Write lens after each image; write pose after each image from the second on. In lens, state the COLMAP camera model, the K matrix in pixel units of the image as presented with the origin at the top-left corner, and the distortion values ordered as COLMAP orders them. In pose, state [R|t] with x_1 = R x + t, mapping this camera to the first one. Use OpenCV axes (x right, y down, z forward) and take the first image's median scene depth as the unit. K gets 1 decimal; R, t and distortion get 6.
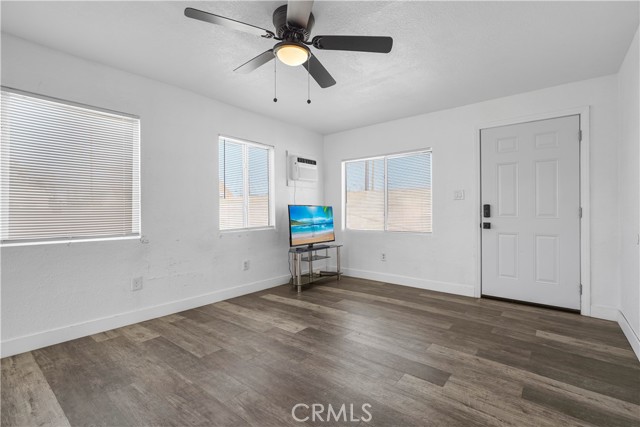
lens RADIAL K [[294.8, 0, 321.5], [0, 294.8, 211.9], [0, 0, 1]] dist [-0.004393, 0.001915]
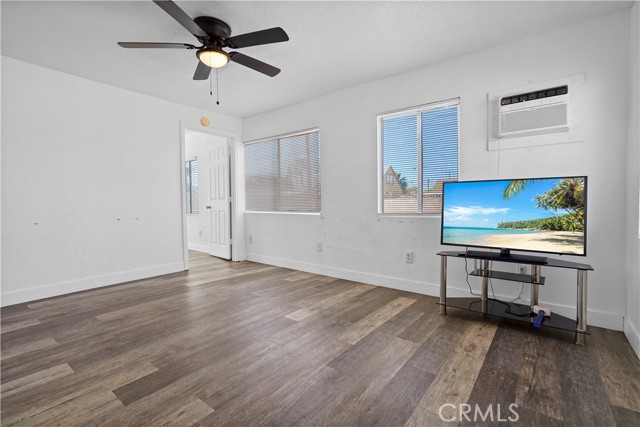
lens RADIAL K [[294.8, 0, 321.6], [0, 294.8, 212.6], [0, 0, 1]] dist [-0.004393, 0.001915]
pose [[0.014831, 0.035431, -0.999262, 0.709747], [0.002866, 0.999366, 0.035477, 0.026889], [0.999886, -0.003390, 0.014720, 0.901759]]
